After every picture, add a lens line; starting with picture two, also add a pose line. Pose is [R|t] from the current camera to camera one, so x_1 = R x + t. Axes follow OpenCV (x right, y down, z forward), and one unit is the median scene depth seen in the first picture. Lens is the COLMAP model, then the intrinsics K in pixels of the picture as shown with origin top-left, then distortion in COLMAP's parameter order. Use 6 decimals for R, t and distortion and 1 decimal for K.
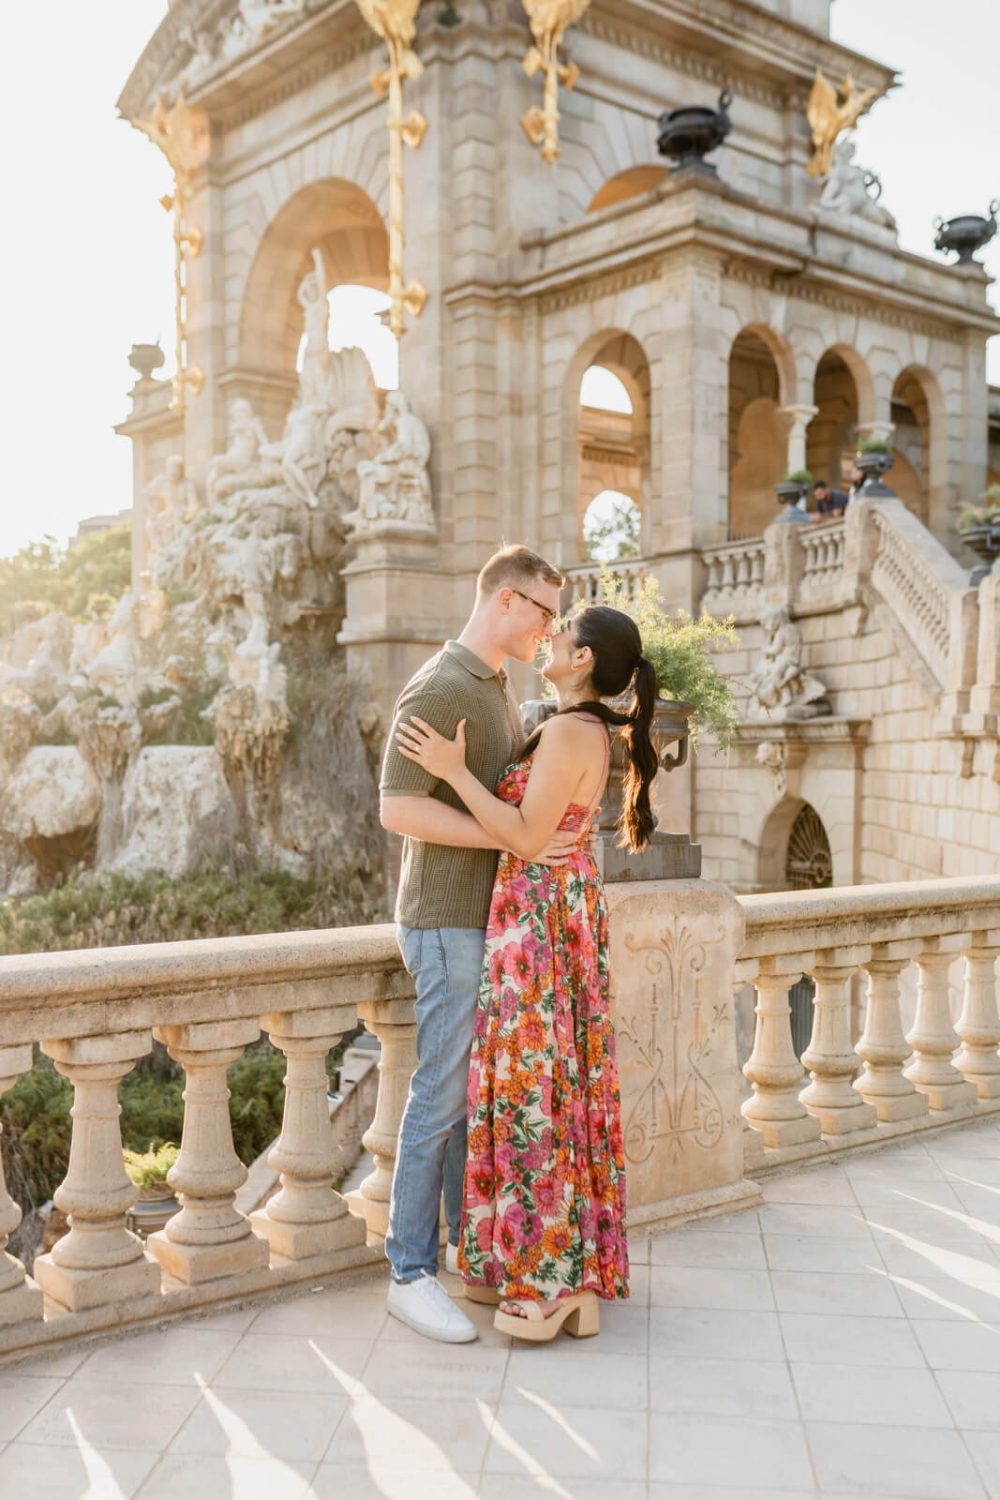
lens RADIAL K [[1611.2, 0, 475.2], [0, 1611.2, 824.9], [0, 0, 1]] dist [-0.016240, 0.034939]
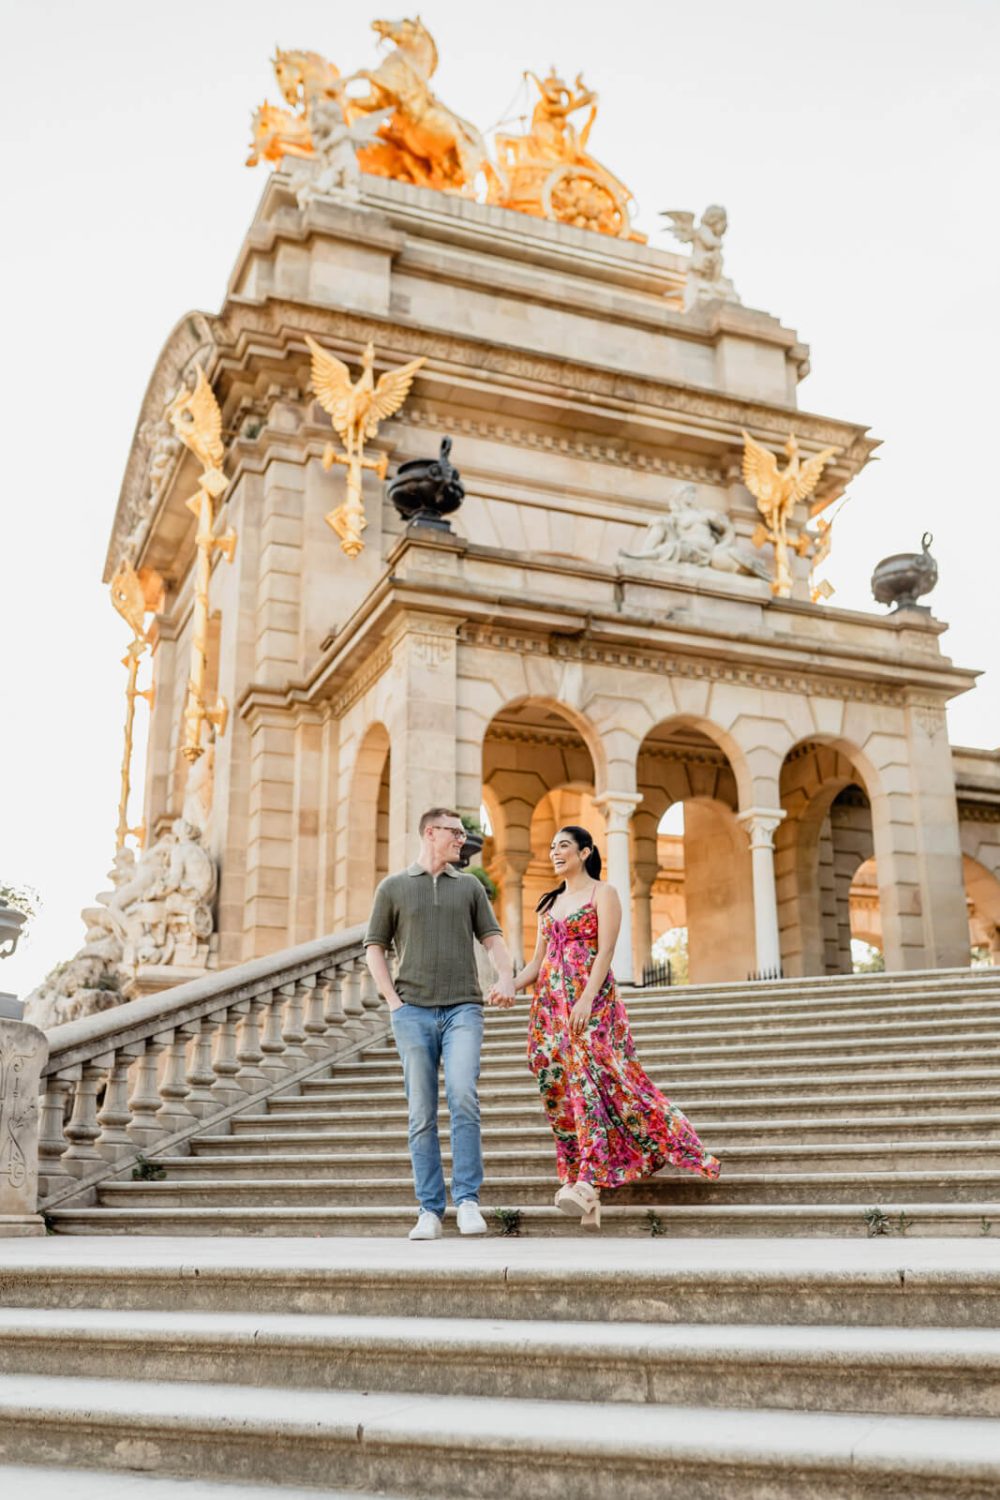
lens RADIAL K [[1511.4, 0, 500.0], [0, 1511.4, 750.0], [0, 0, 1]] dist [0.013244, -0.021098]
pose [[0.948637, -0.092967, -0.302399, 0.364310], [-0.015089, 0.941466, -0.336769, -0.033595], [0.316007, 0.324034, 0.891707, 0.320880]]
